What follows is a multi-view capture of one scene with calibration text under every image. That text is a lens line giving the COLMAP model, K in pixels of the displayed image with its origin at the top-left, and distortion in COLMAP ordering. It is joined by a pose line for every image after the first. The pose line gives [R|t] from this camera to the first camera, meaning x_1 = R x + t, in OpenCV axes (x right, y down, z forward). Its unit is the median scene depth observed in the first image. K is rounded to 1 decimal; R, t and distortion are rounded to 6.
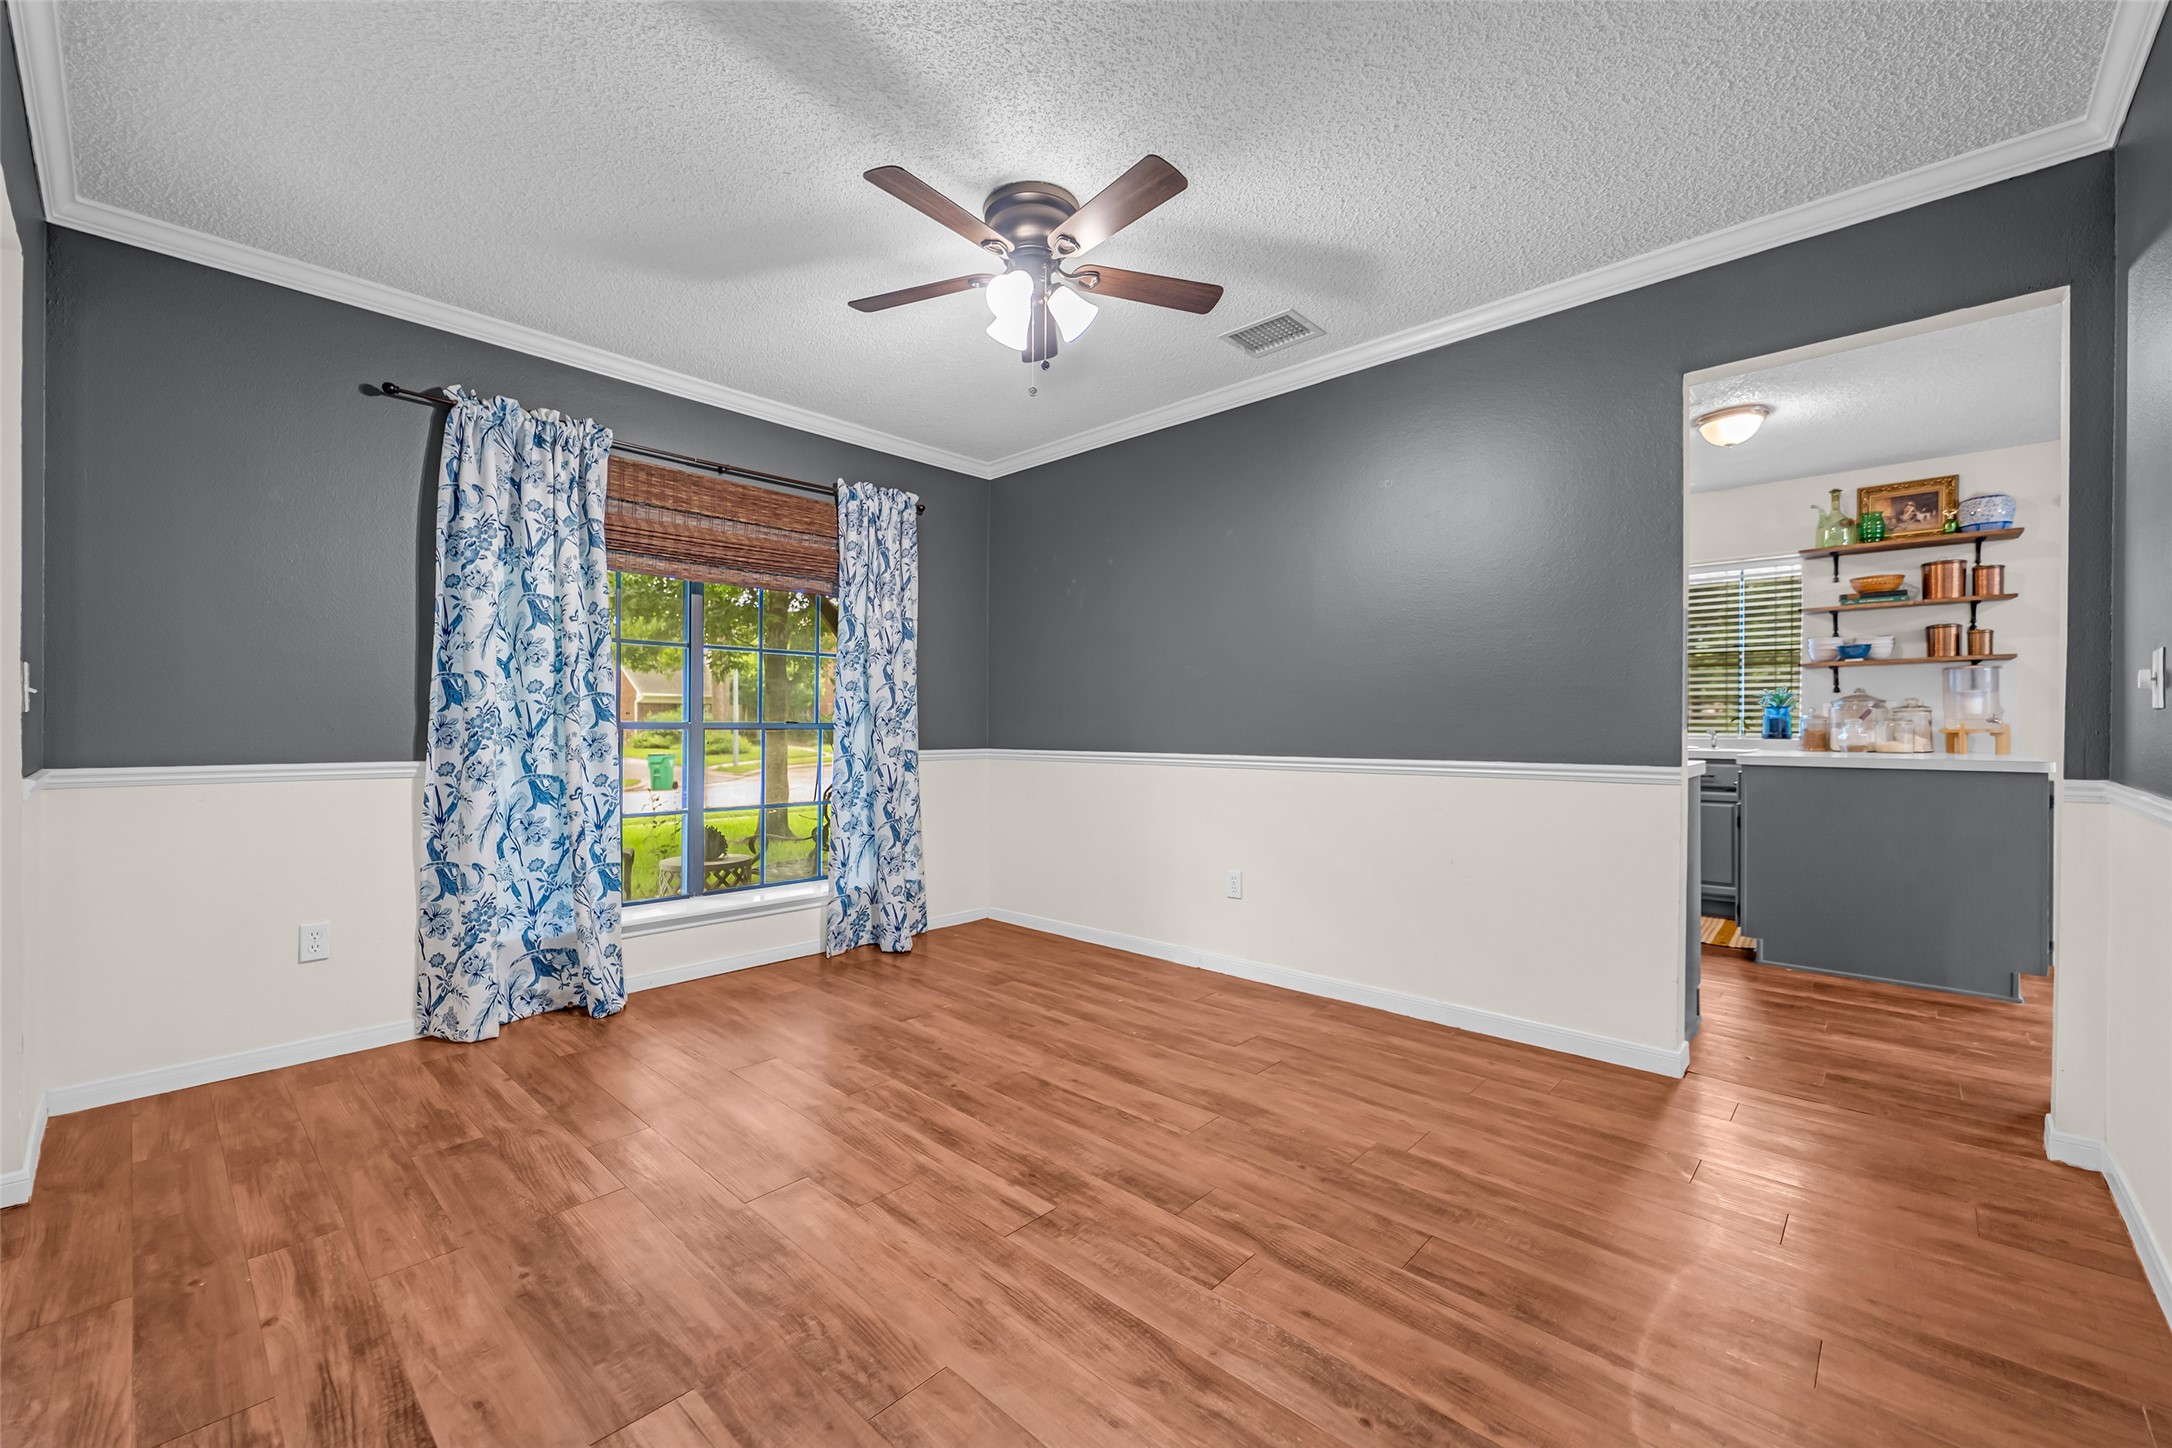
lens RADIAL K [[873.6, 0, 1084.7], [0, 873.6, 733.8], [0, 0, 1]] dist [0.000353, -0.000705]
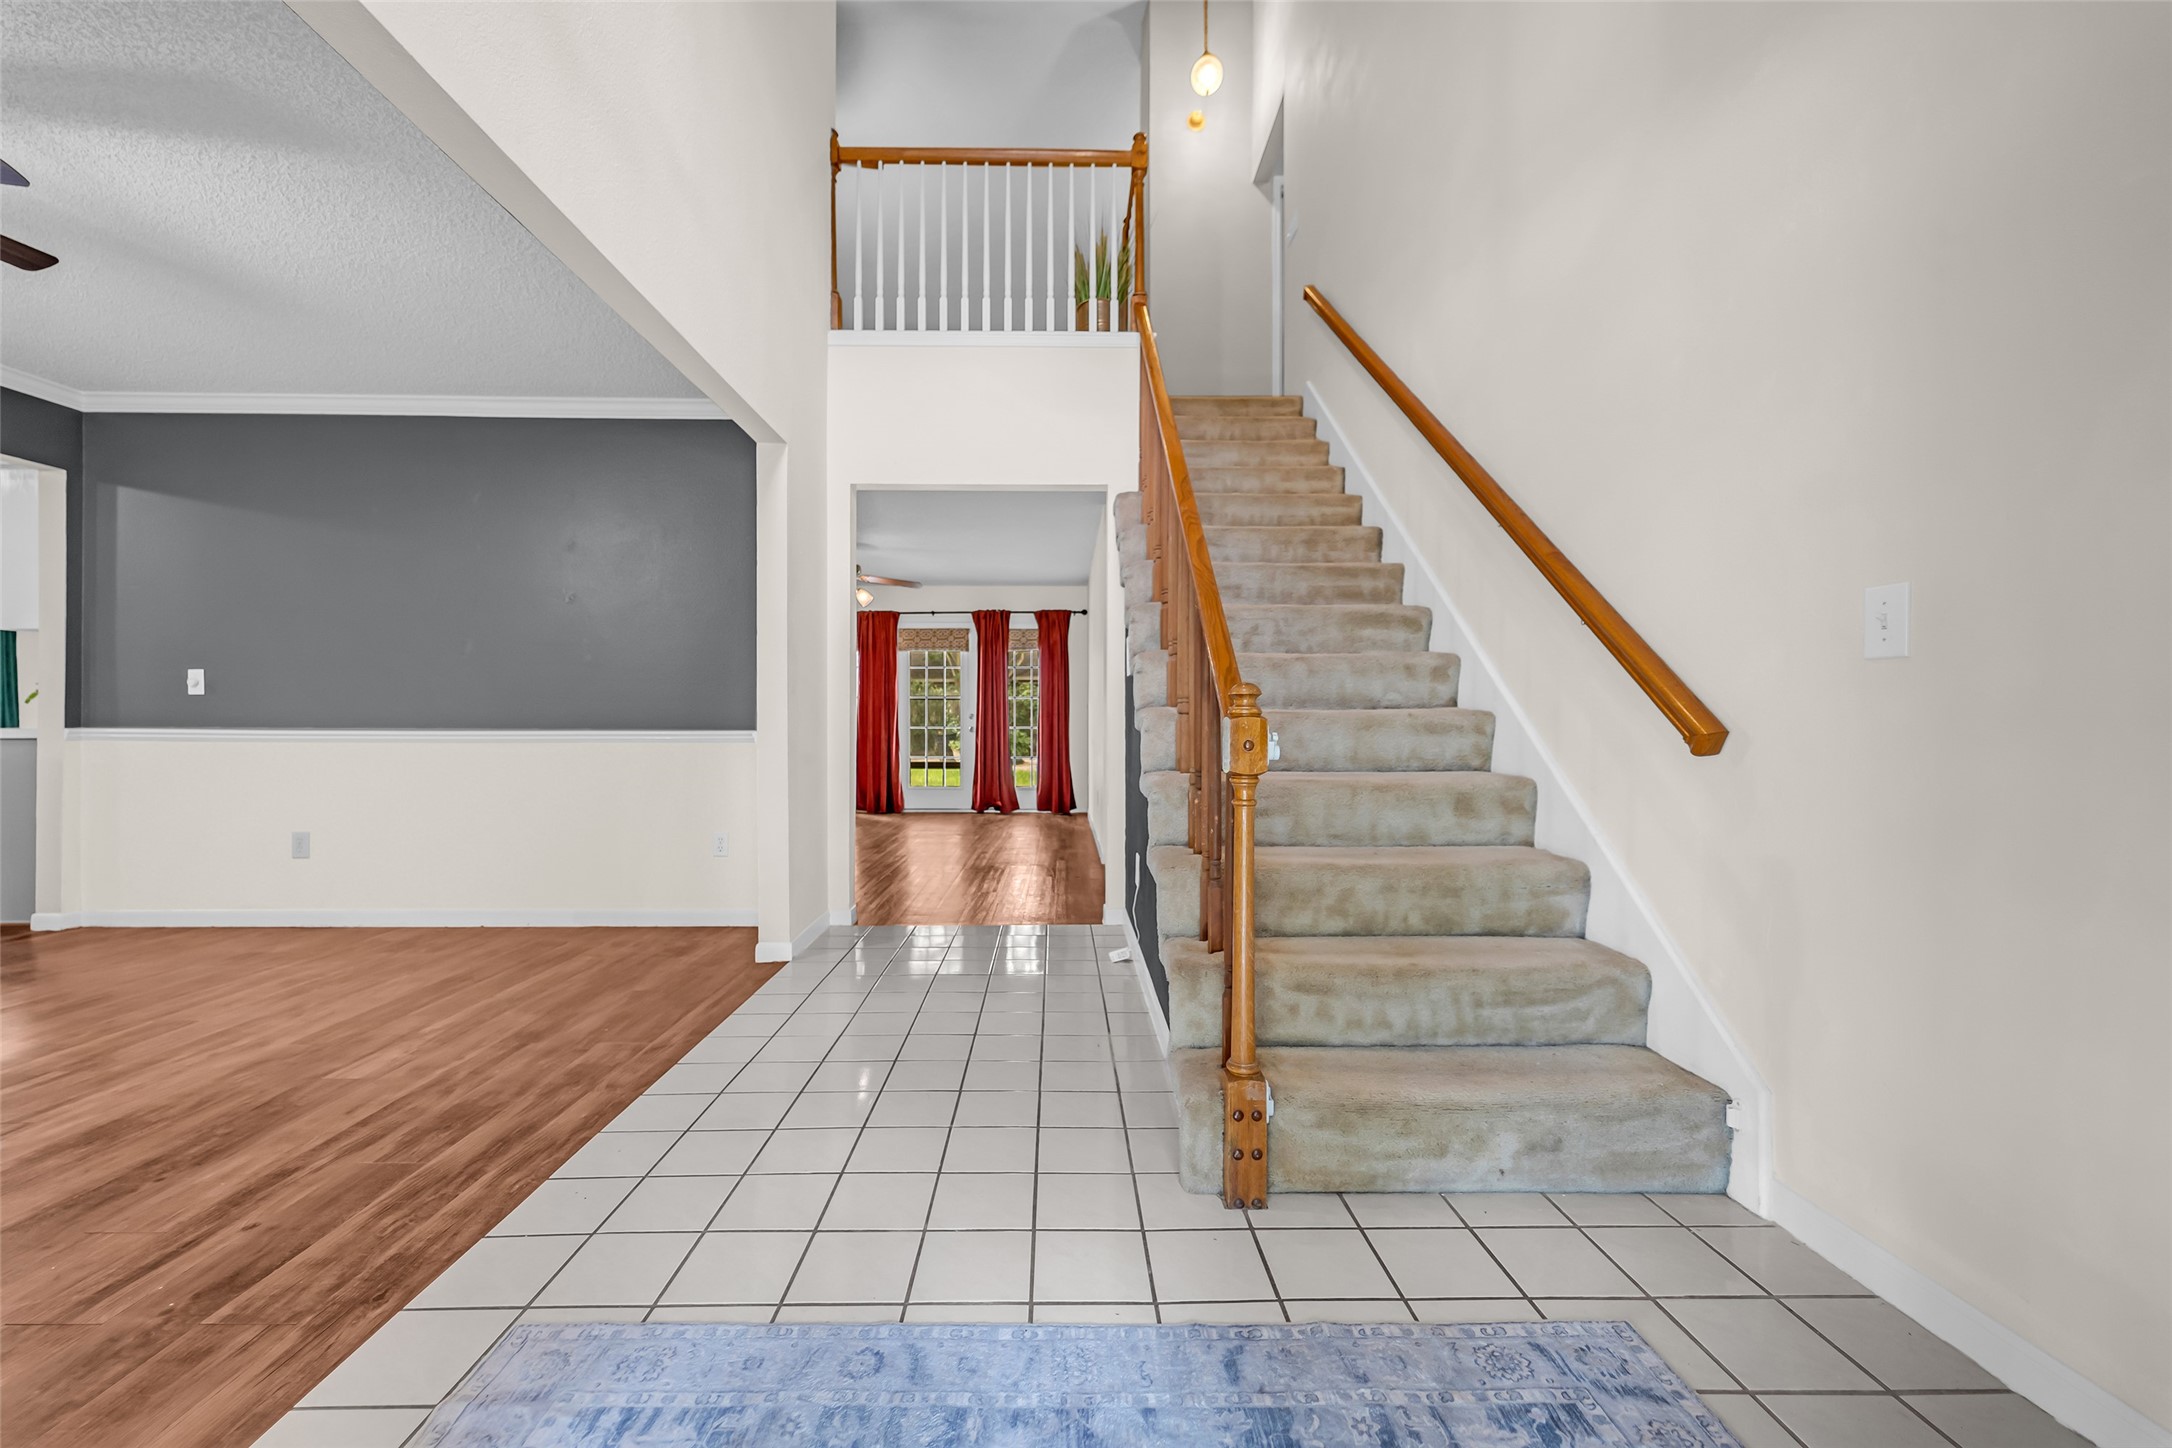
lens RADIAL K [[873.6, 0, 1080.9], [0, 873.6, 721.5], [0, 0, 1]] dist [0.000353, -0.000705]
pose [[-0.704937, -0.008853, 0.709214, -2.419467], [-0.017166, 0.999842, -0.004582, 0.012381], [-0.709062, -0.015405, -0.704978, 1.020825]]
